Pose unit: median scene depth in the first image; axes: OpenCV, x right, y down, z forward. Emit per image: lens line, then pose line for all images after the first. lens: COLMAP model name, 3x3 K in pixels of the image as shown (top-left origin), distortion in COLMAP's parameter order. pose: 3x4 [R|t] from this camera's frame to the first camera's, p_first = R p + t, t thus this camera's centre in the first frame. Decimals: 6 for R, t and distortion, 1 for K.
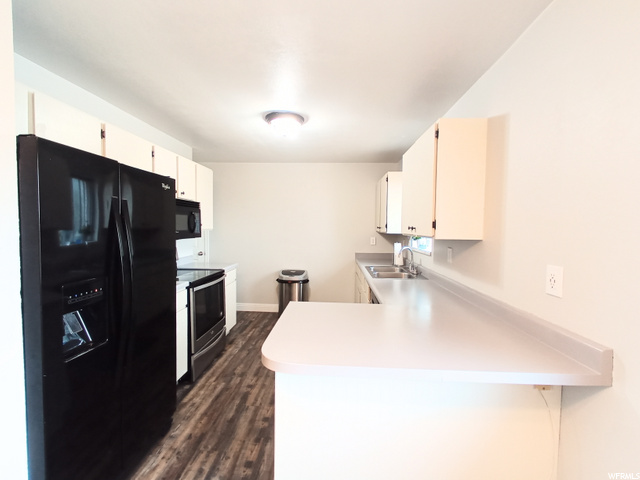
lens RADIAL K [[282.2, 0, 319.6], [0, 282.2, 236.7], [0, 0, 1]] dist [-0.002935, -0.003115]
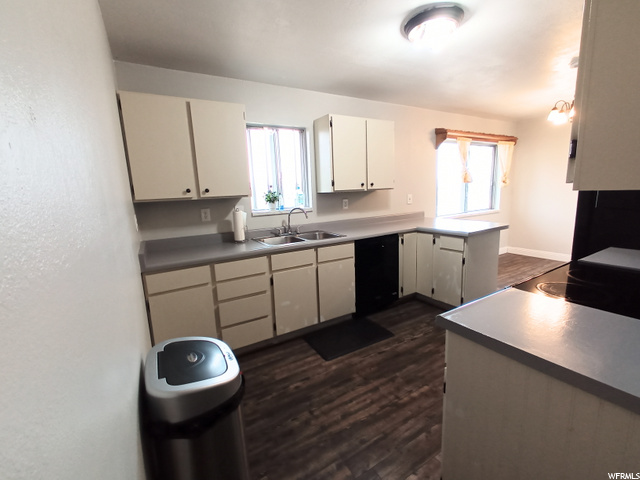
lens RADIAL K [[282.2, 0, 319.6], [0, 282.2, 236.7], [0, 0, 1]] dist [-0.002935, -0.003115]
pose [[-0.564593, -0.124878, 0.815868, -0.704011], [0.062924, 0.979099, 0.193407, -0.061637], [-0.822967, 0.160534, -0.544934, 2.003059]]
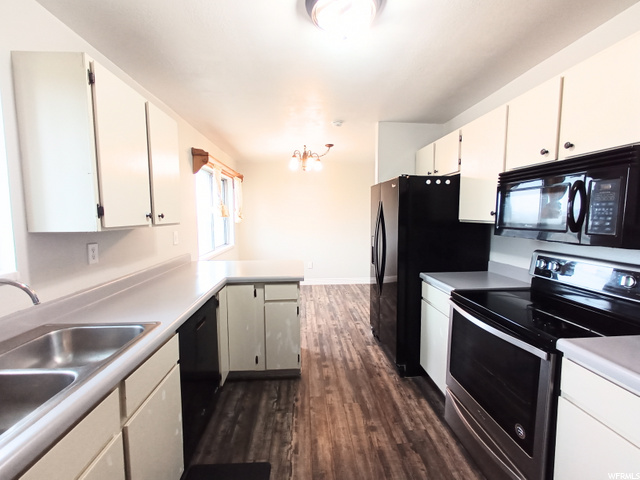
lens RADIAL K [[282.2, 0, 319.6], [0, 282.2, 236.7], [0, 0, 1]] dist [-0.002935, -0.003115]
pose [[-0.992347, 0.001163, -0.123476, -0.017538], [-0.012626, 0.993759, 0.110833, -0.064321], [0.122835, 0.111544, -0.986139, 1.827007]]
